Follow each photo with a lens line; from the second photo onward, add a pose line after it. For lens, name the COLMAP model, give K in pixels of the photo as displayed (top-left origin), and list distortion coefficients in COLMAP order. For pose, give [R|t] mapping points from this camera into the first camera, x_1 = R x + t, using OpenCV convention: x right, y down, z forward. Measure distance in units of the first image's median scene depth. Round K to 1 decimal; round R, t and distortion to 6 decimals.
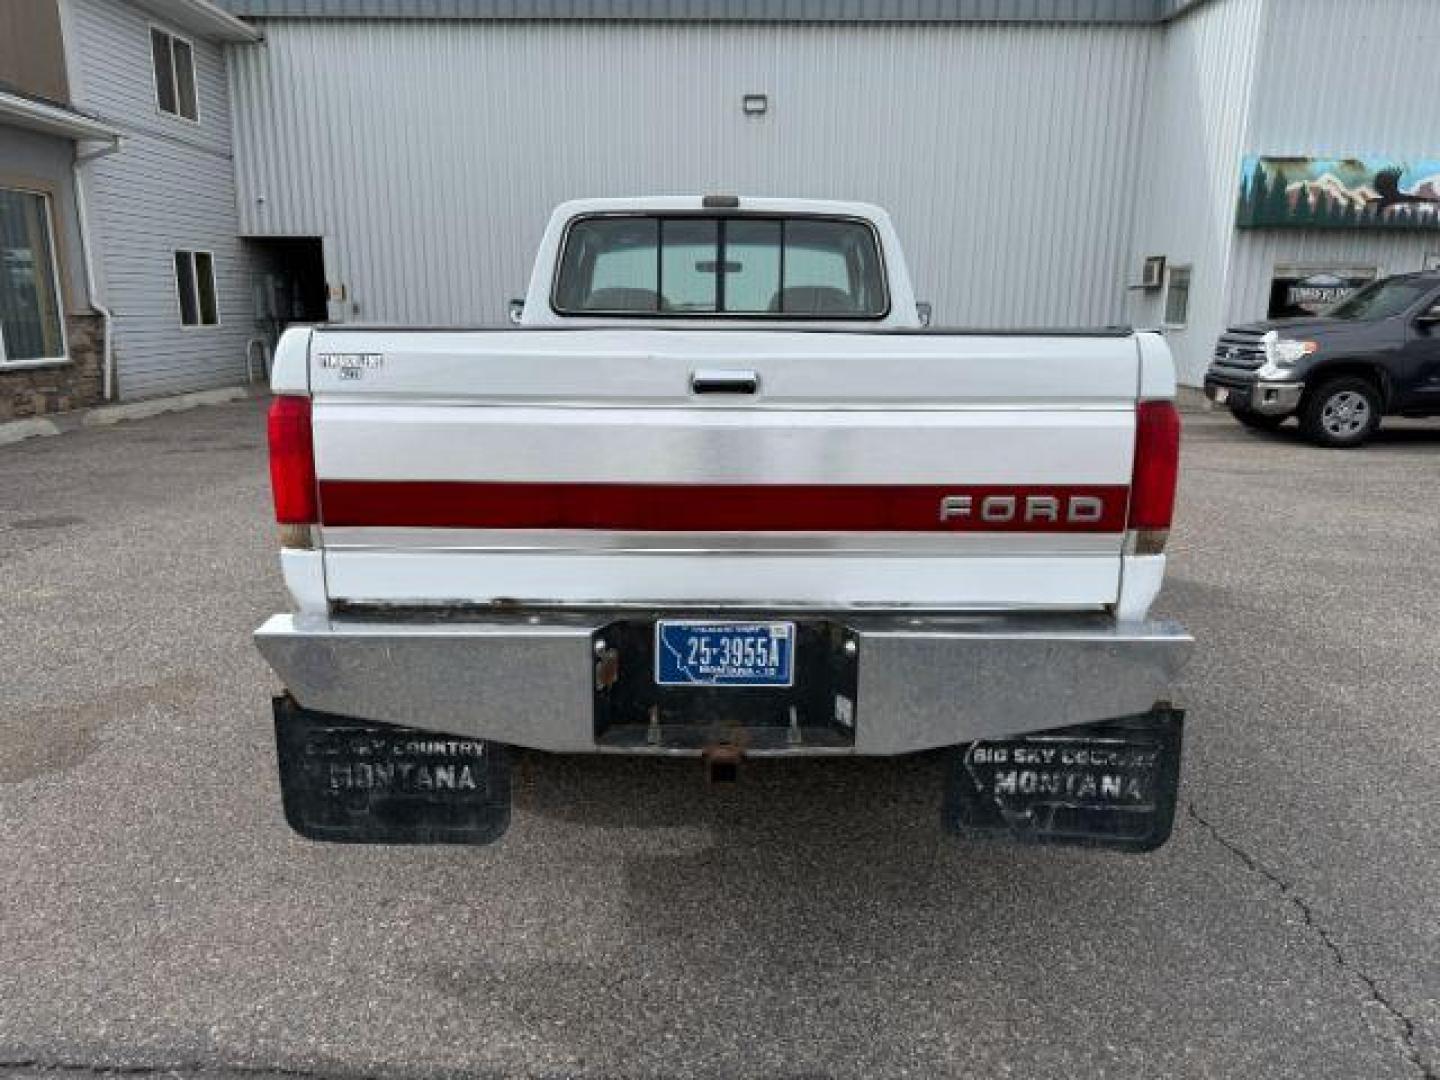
lens RADIAL K [[1022.3, 0, 718.1], [0, 1022.3, 544.5], [0, 0, 1]] dist [0.020101, -0.012573]
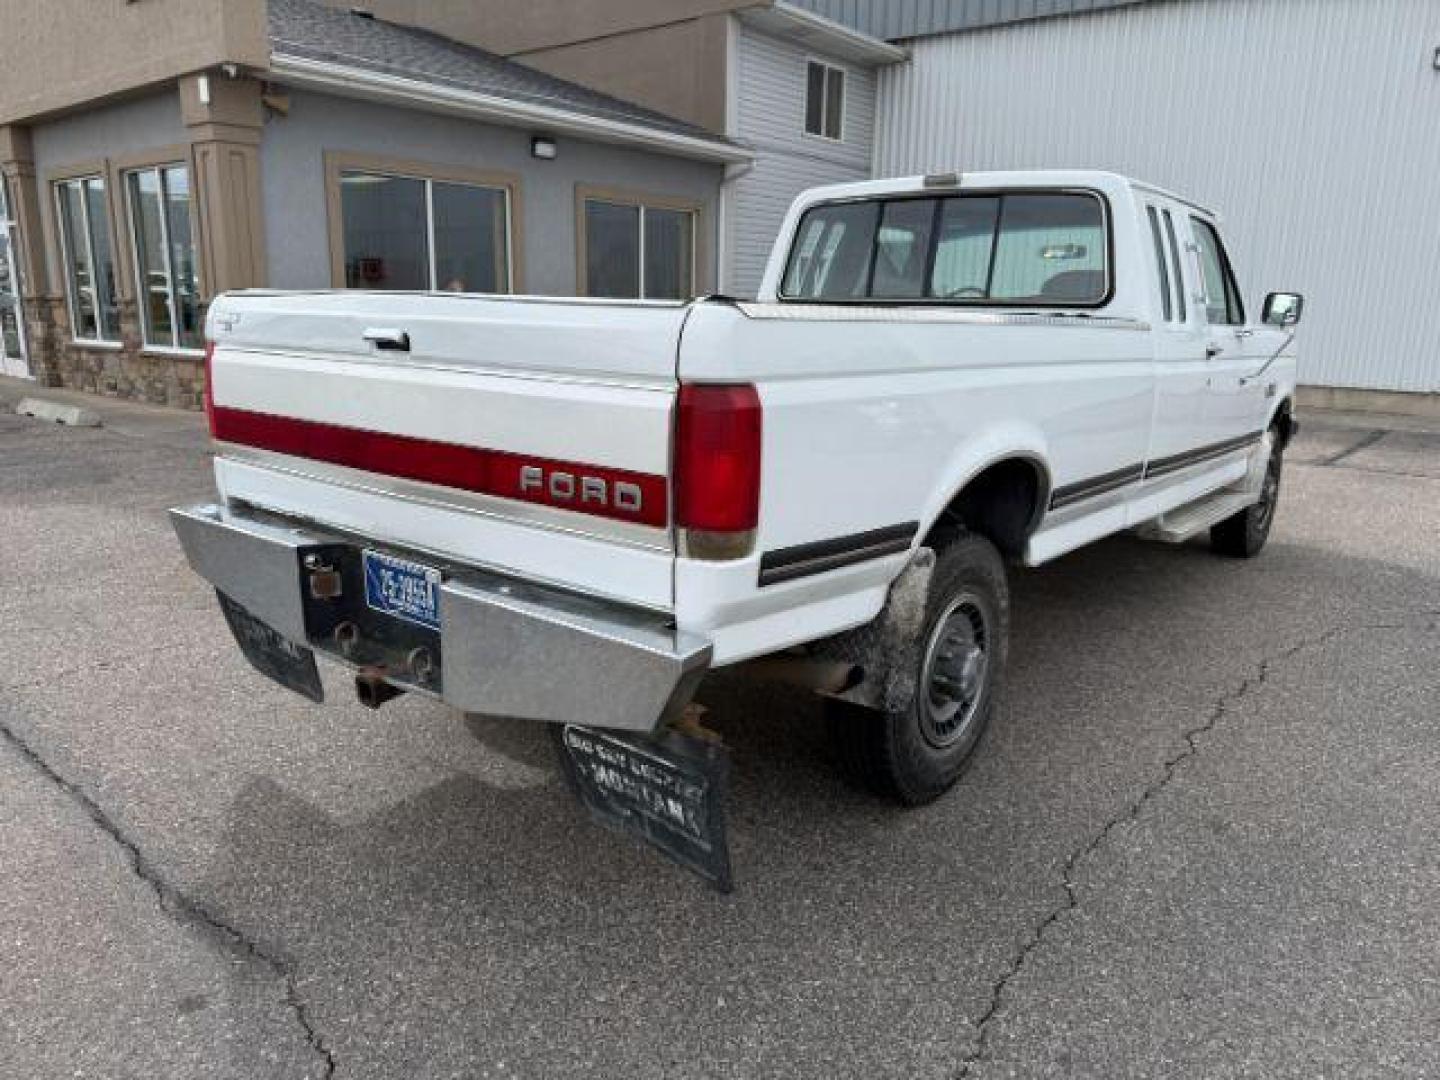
lens RADIAL K [[1022.3, 0, 734.7], [0, 1022.3, 548.3], [0, 0, 1]] dist [0.020101, -0.012573]
pose [[0.792948, 0.150999, -0.590282, 0.780237], [-0.150746, 0.987304, 0.050058, -0.038898], [0.590346, 0.049289, 0.805644, 0.262339]]
